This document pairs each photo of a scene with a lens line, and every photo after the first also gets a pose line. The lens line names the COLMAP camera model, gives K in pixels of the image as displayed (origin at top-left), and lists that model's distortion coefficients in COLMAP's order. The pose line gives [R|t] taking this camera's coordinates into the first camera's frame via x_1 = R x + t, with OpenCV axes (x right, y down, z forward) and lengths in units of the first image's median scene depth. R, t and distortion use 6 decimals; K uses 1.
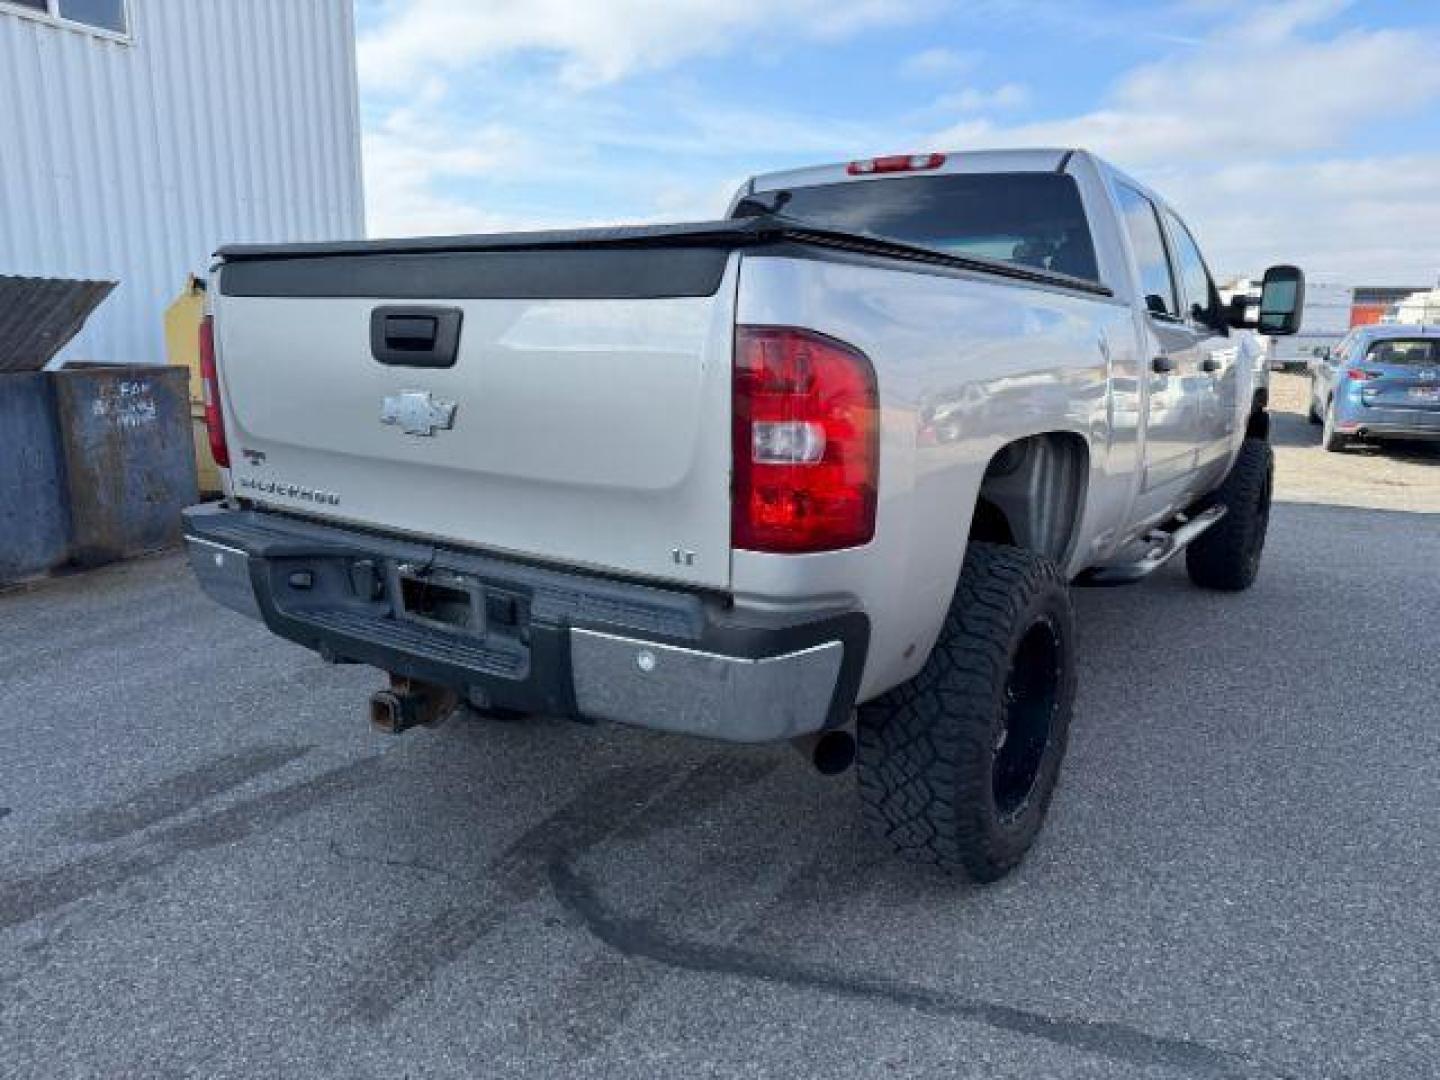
lens RADIAL K [[1054.5, 0, 720.0], [0, 1054.5, 540.0], [0, 0, 1]] dist [0.098677, -0.119759]
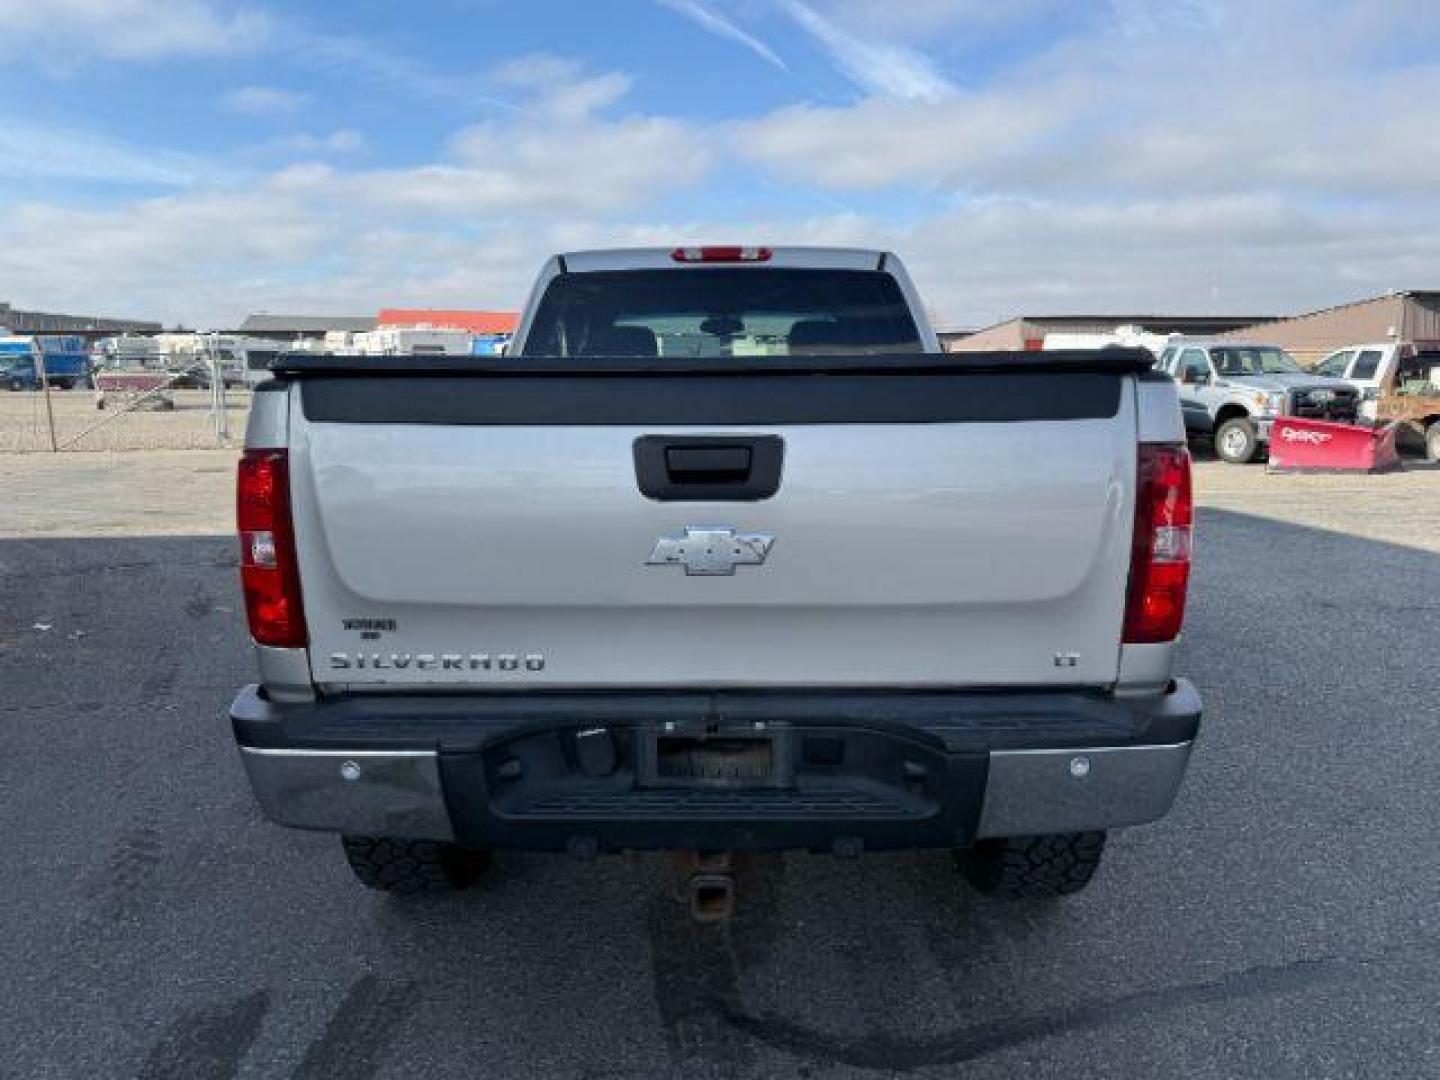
lens RADIAL K [[1054.5, 0, 720.0], [0, 1054.5, 540.0], [0, 0, 1]] dist [0.098677, -0.119759]
pose [[0.821813, -0.111141, 0.558812, -0.718969], [0.131101, 0.991359, 0.004367, -0.122125], [-0.554469, 0.069672, 0.829283, 0.239785]]
